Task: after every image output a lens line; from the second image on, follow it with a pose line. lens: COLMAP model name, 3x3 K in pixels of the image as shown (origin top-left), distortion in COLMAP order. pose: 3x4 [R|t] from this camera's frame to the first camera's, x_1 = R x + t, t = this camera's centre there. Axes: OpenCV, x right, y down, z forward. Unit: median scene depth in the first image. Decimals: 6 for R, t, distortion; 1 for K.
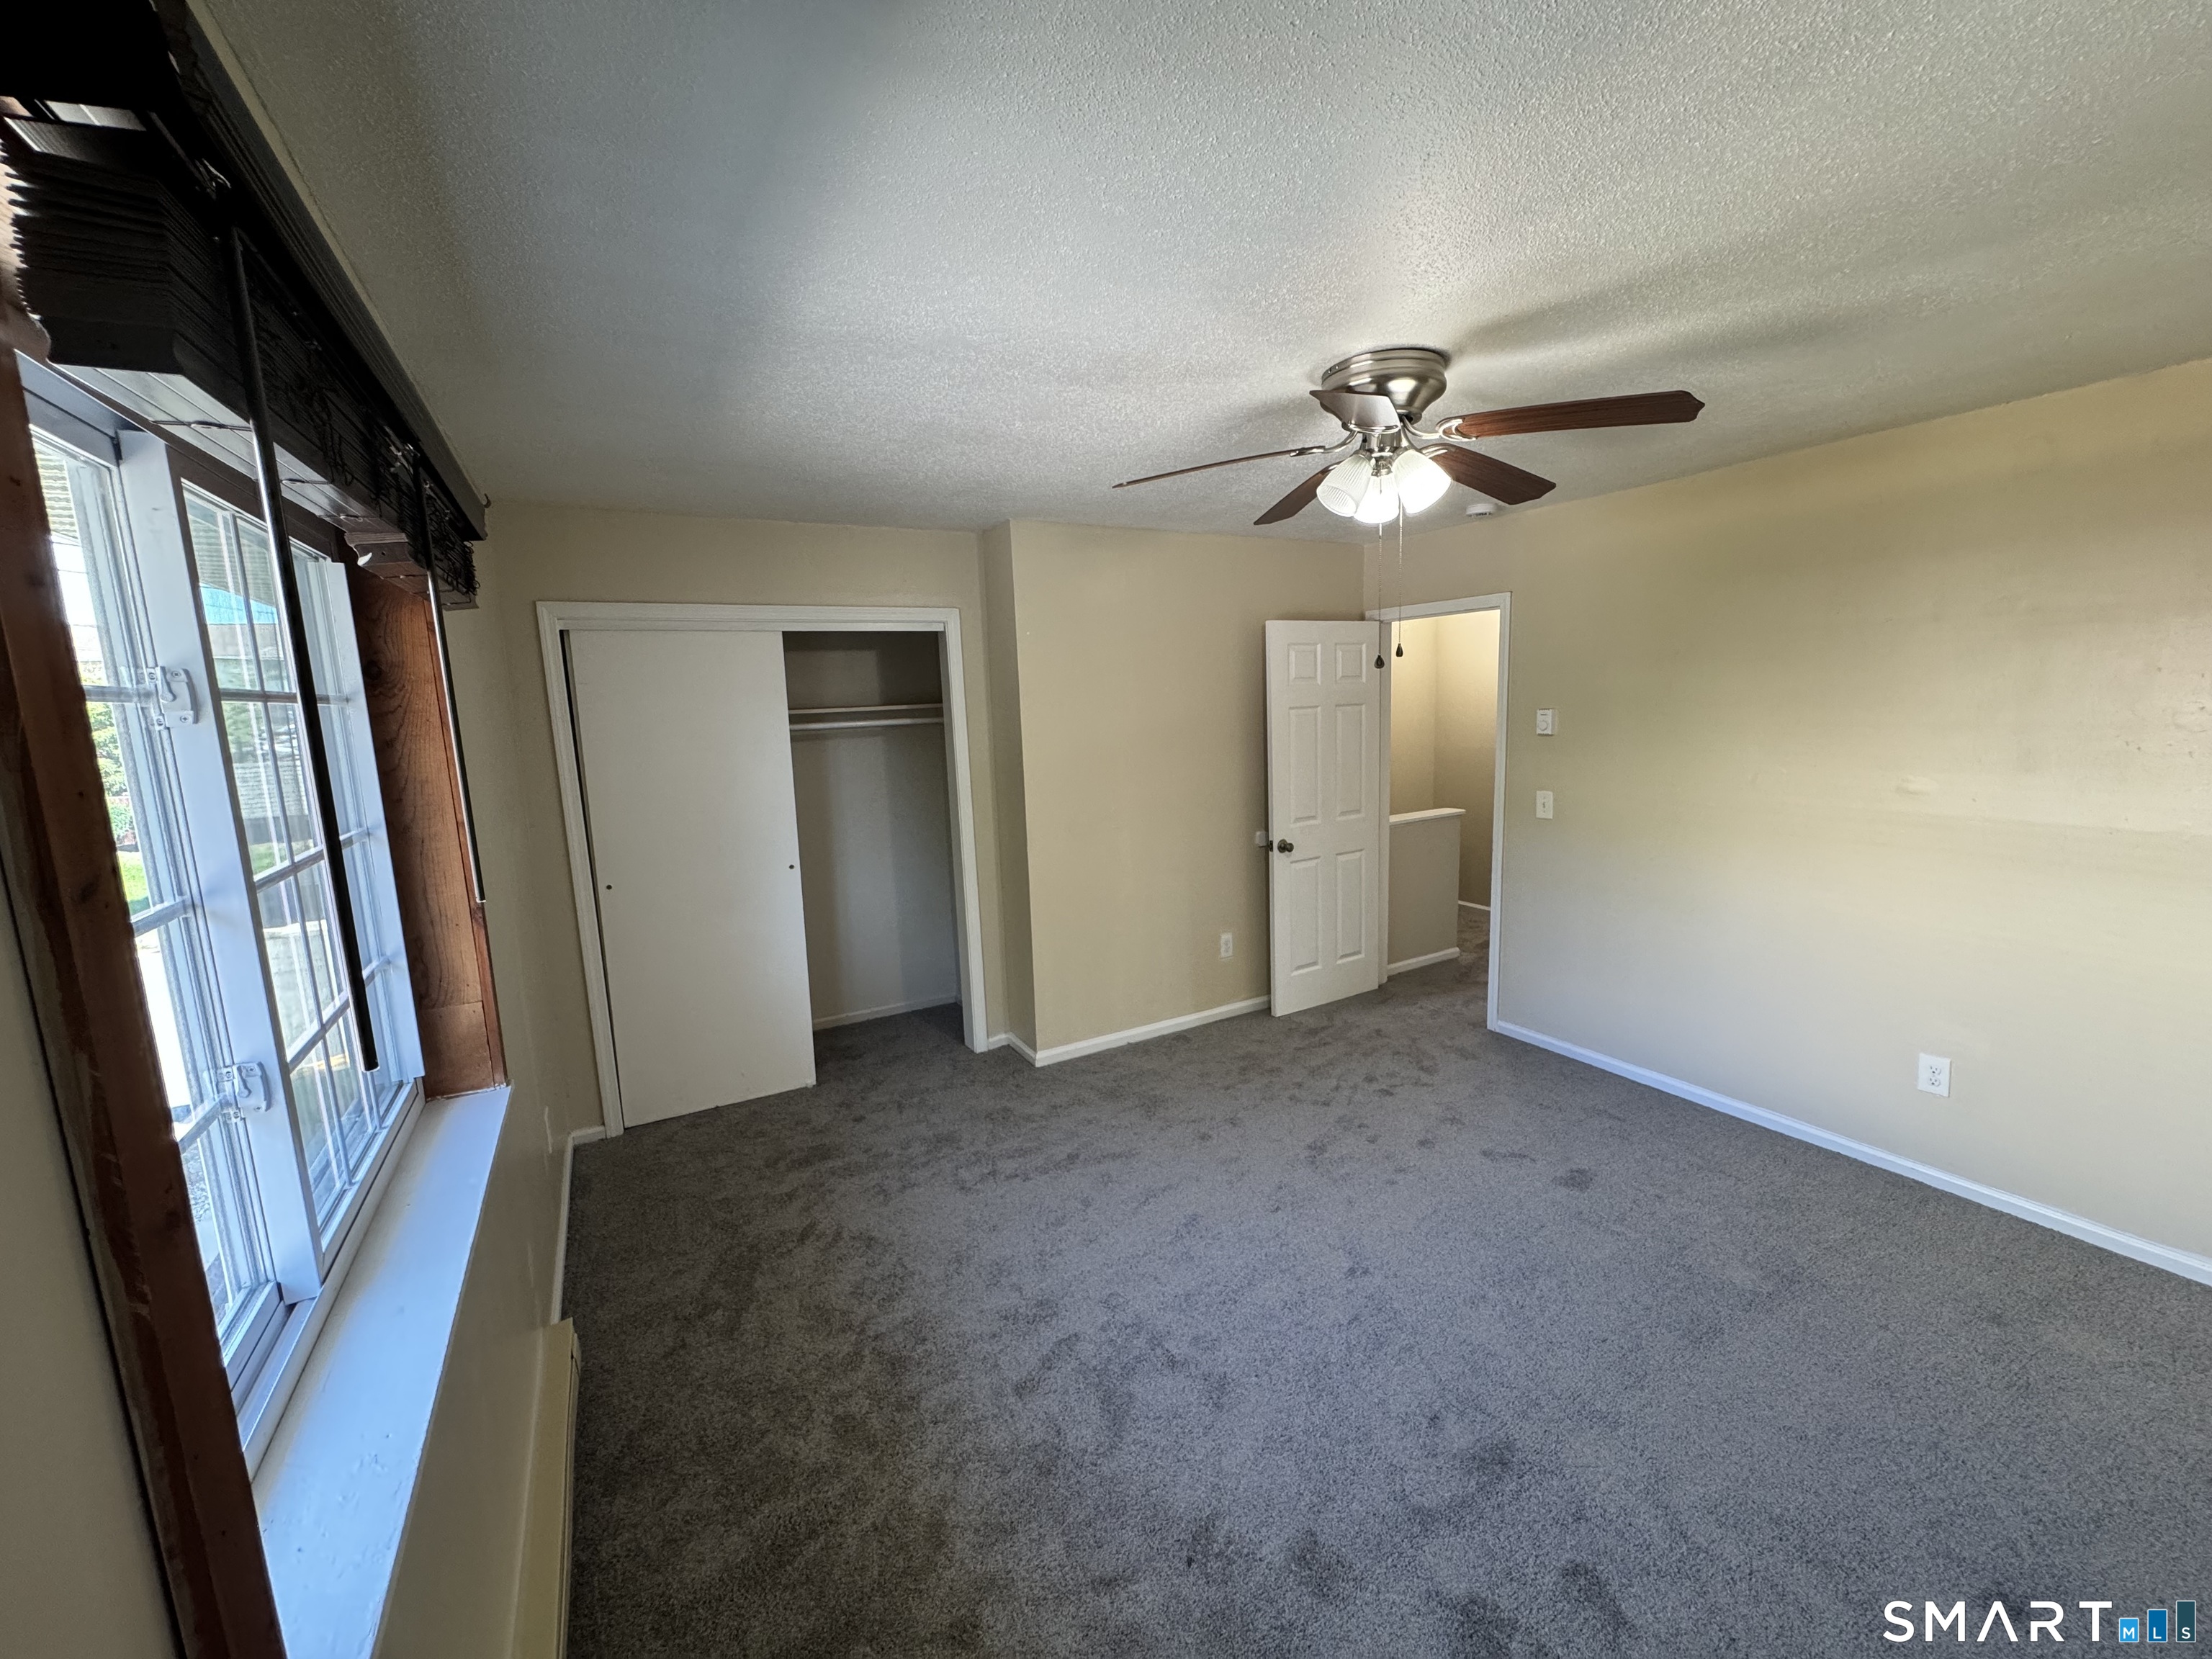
lens RADIAL K [[885.5, 0, 1109.2], [0, 885.5, 821.4], [0, 0, 1]] dist [-0.000719, -0.000291]
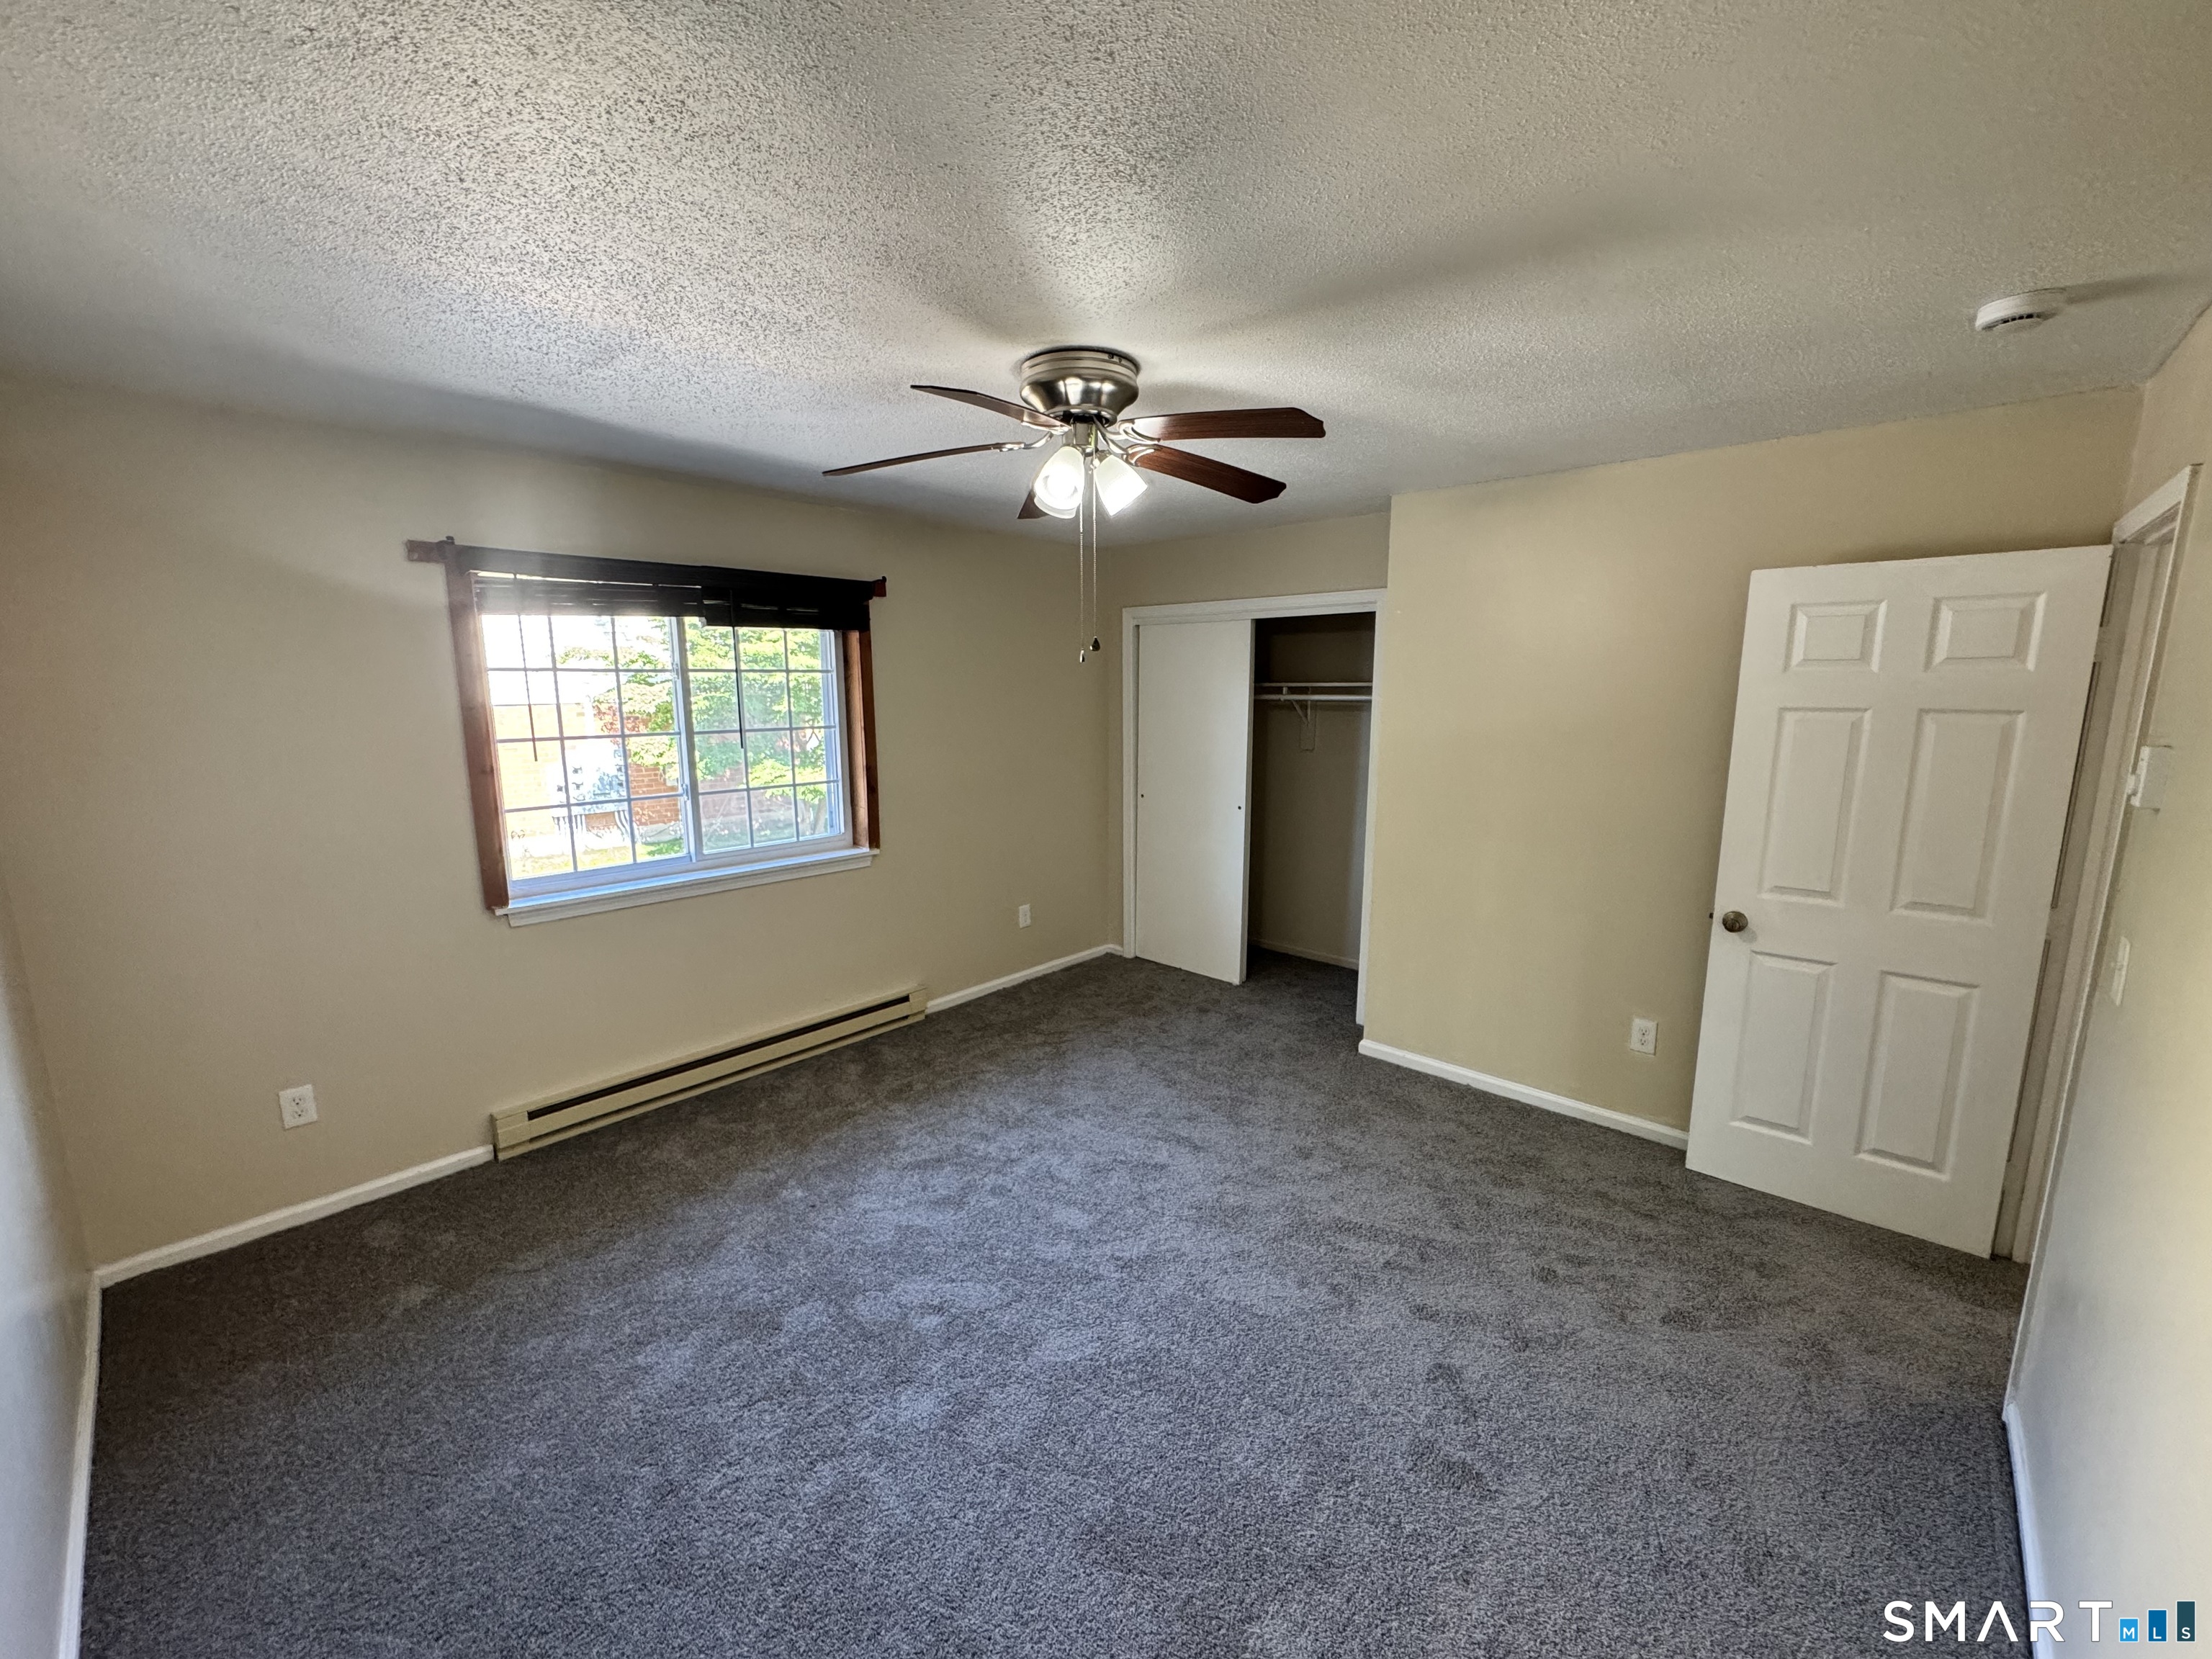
lens RADIAL K [[885.5, 0, 1109.2], [0, 885.5, 821.4], [0, 0, 1]] dist [-0.000719, -0.000291]
pose [[0.308211, 0.182714, -0.933607, 0.761196], [-0.142573, 0.979170, 0.144564, -0.084871], [0.940574, 0.088551, 0.327841, 0.416329]]
